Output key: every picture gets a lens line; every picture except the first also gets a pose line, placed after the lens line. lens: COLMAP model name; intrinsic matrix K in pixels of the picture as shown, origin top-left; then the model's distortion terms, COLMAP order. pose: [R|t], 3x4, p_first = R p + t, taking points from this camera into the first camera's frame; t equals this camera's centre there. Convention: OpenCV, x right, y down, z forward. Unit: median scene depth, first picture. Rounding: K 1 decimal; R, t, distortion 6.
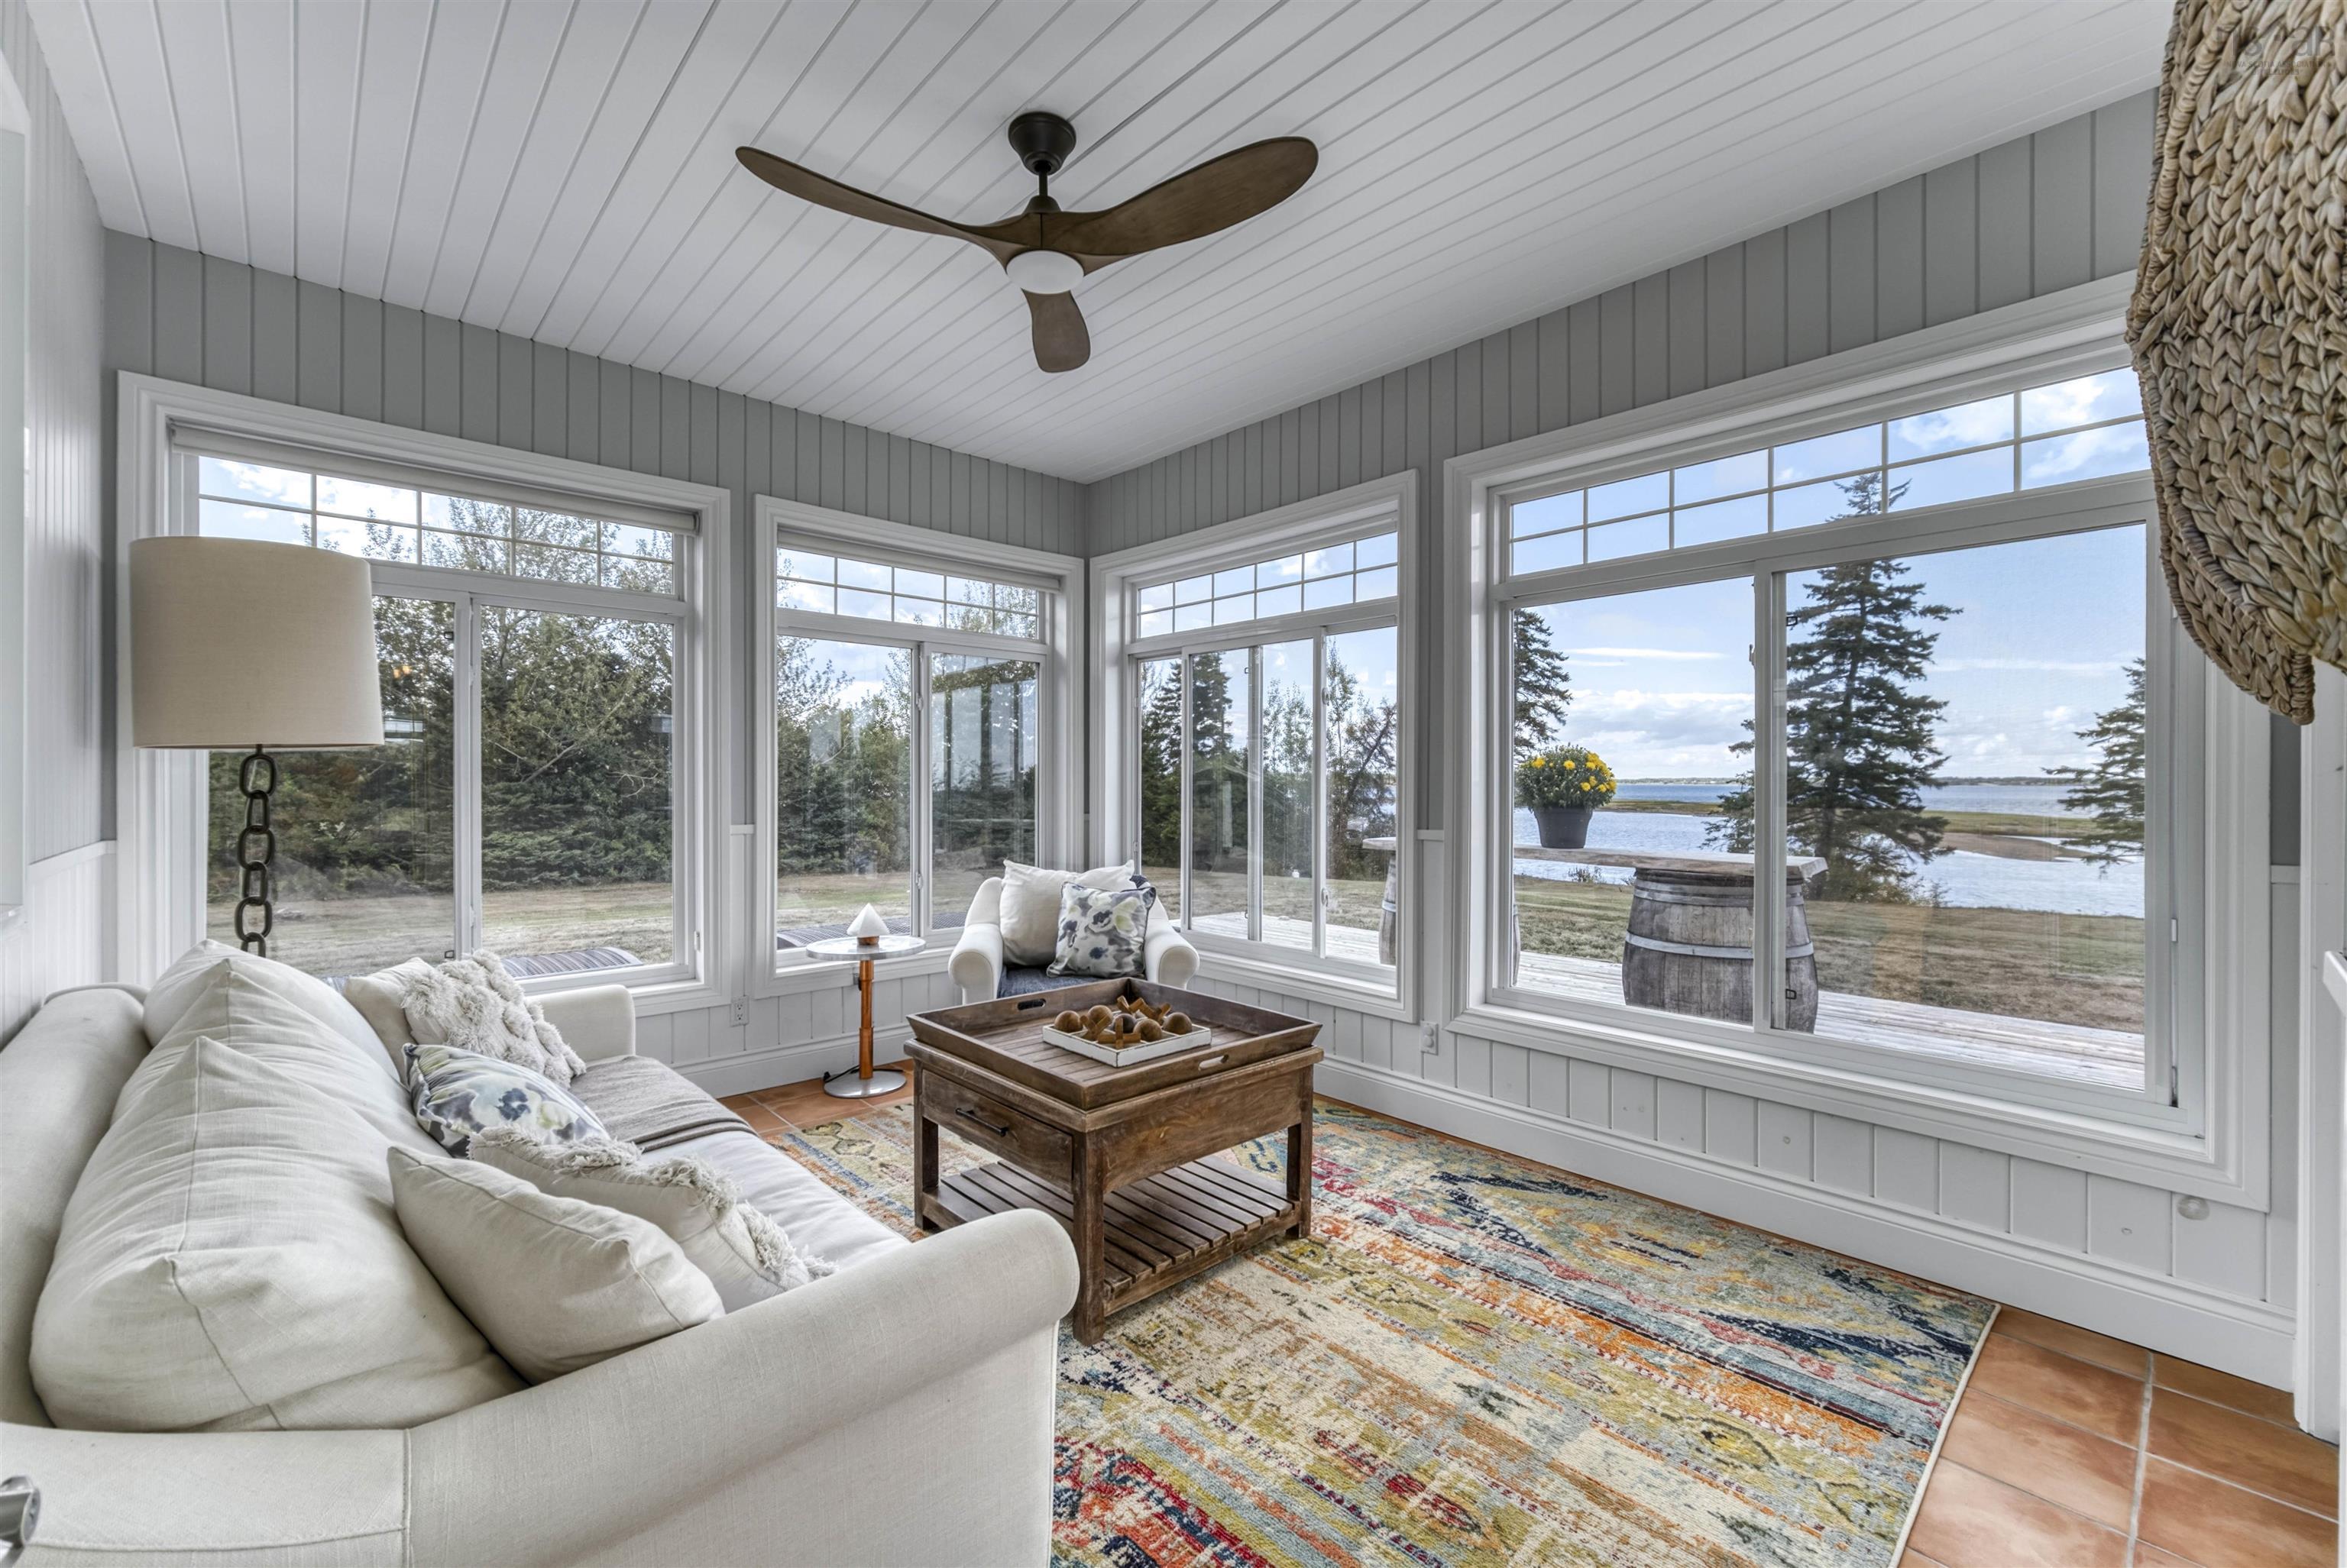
lens RADIAL K [[951.2, 0, 1173.5], [0, 951.2, 784.0], [0, 0, 1]] dist [-0.000119, -0.000002]
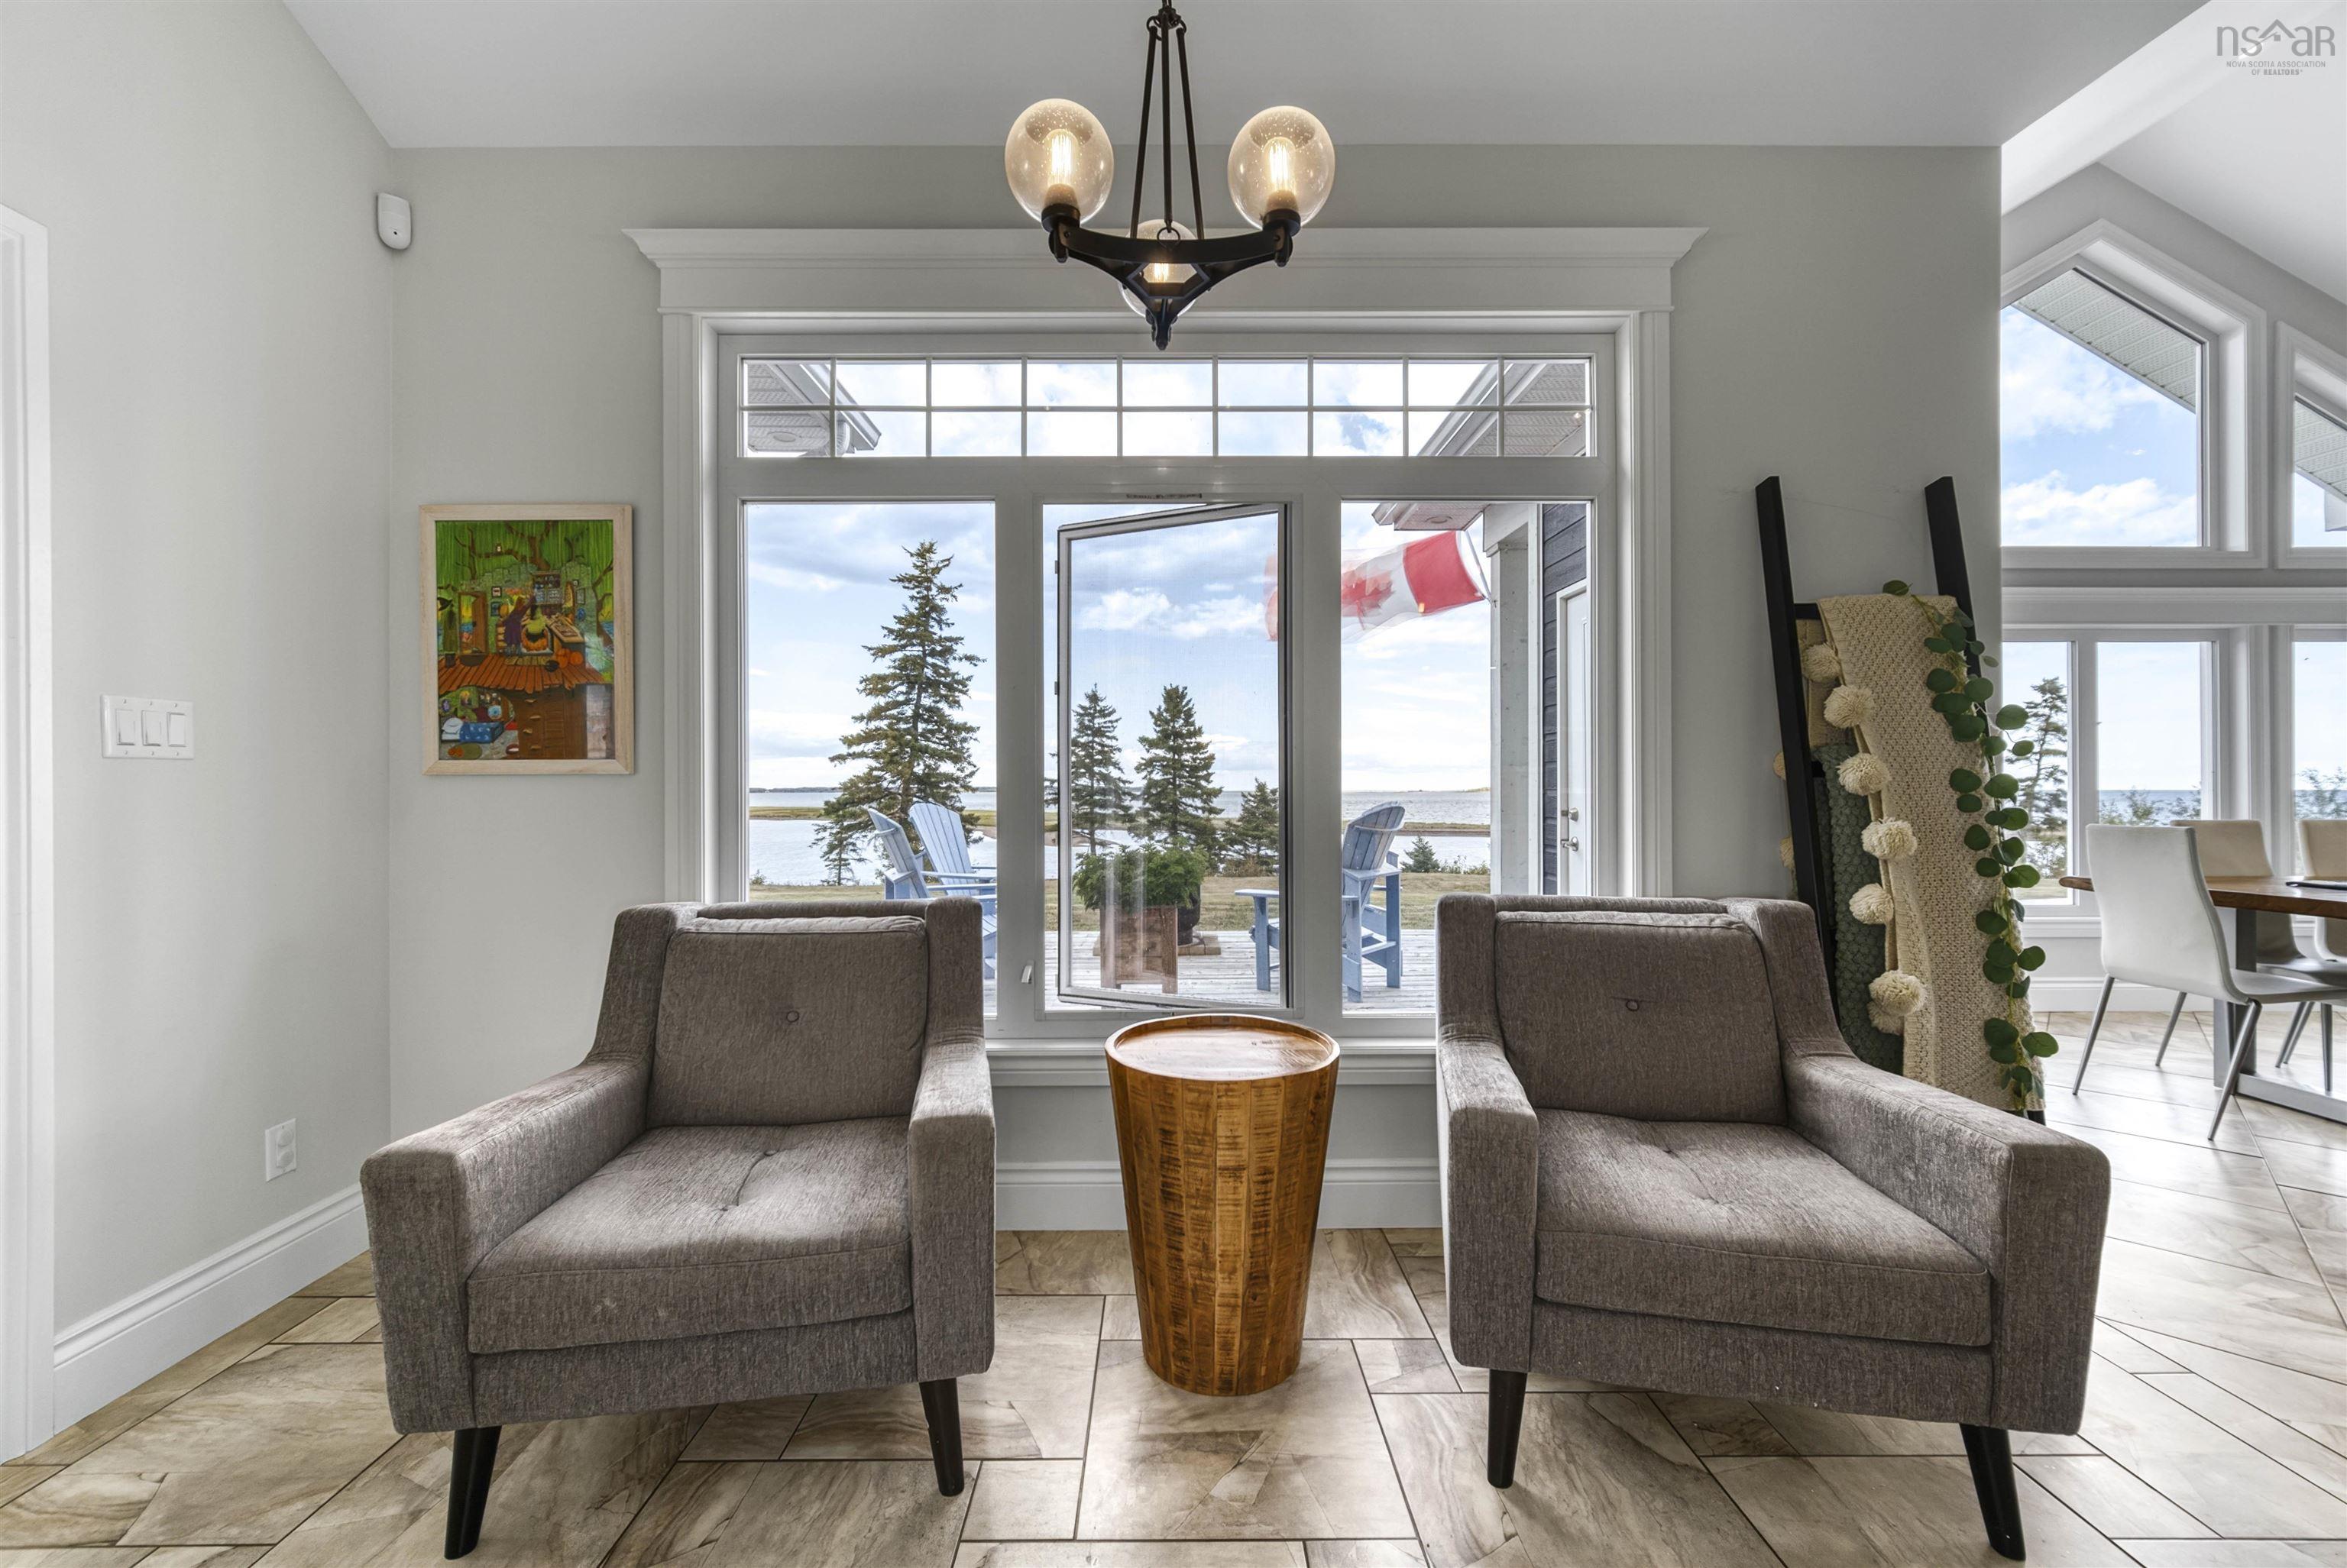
lens RADIAL K [[932.2, 0, 1167.5], [0, 932.2, 792.1], [0, 0, 1]] dist [-0.001883, -0.000157]
pose [[0.672656, -0.006761, 0.739924, 0.200461], [0.007377, 0.999970, 0.002431, 0.022326], [-0.739919, 0.003823, 0.672686, -0.581788]]
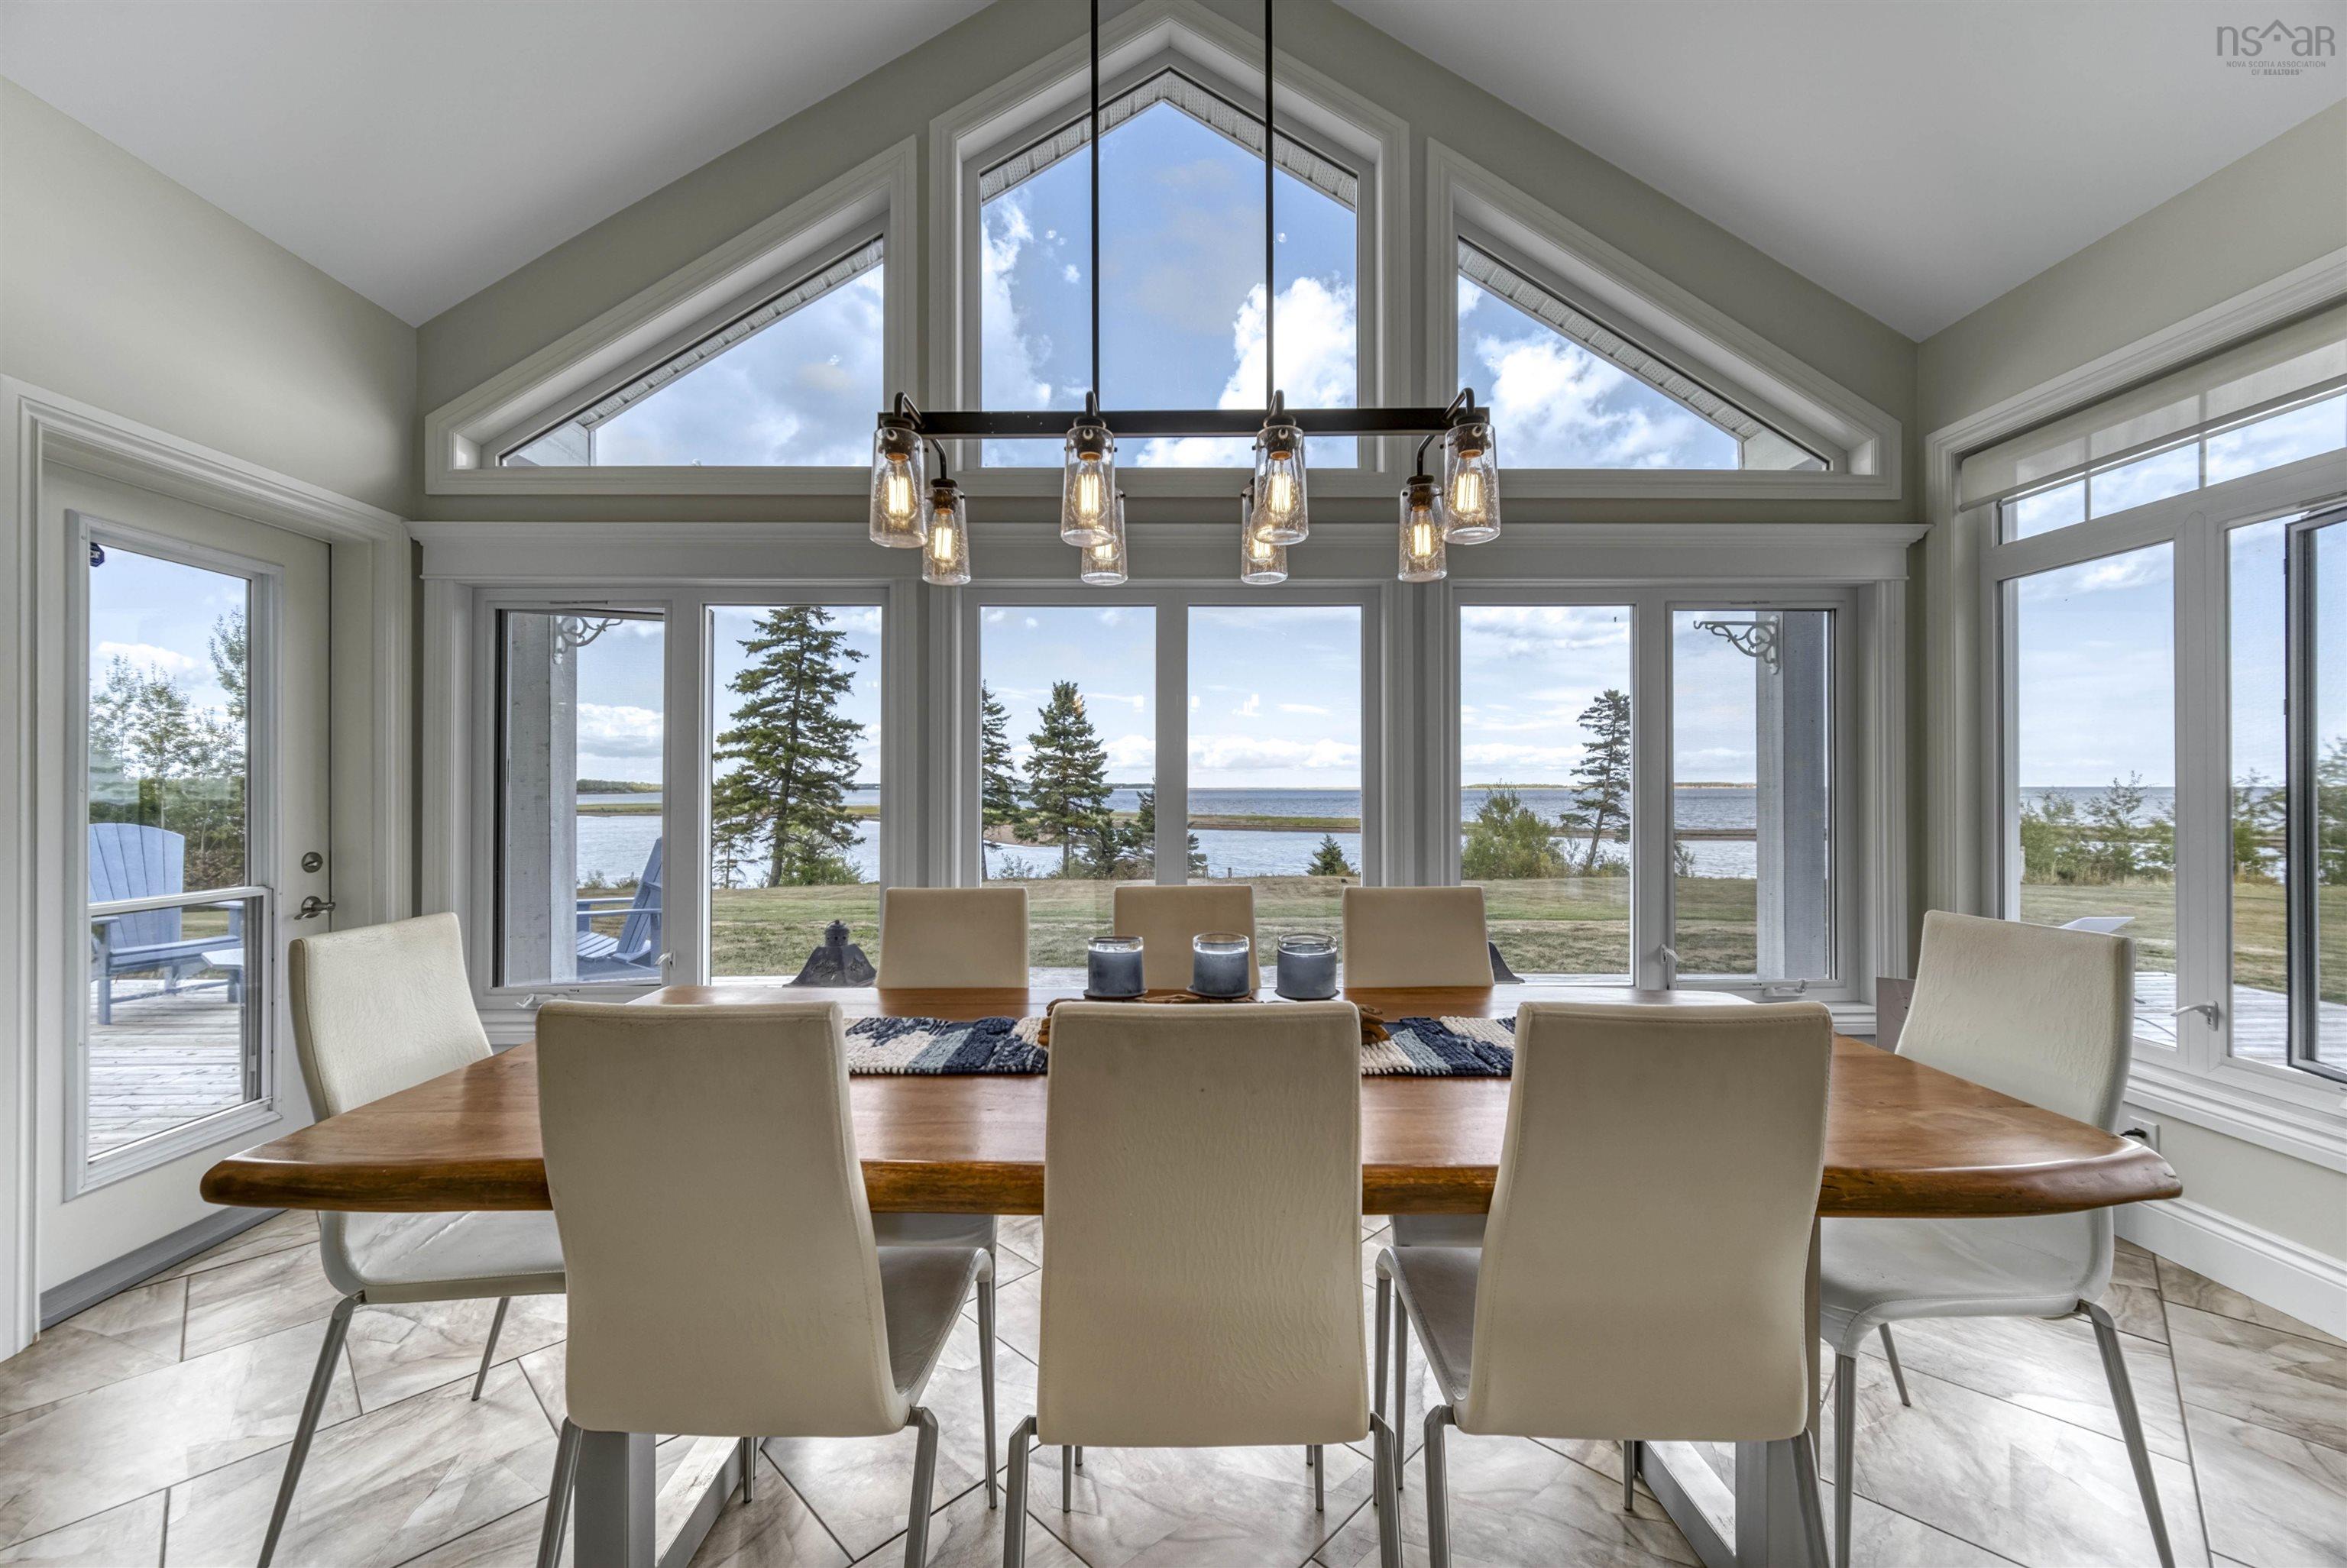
lens RADIAL K [[921.9, 0, 1169.5], [0, 921.9, 774.4], [0, 0, 1]] dist [-0.001247, -0.000010]
pose [[0.668968, 0.005061, 0.743274, 1.282855], [0.006934, 0.999891, -0.013049, -0.000063], [-0.743259, 0.013883, 0.668860, -1.194904]]
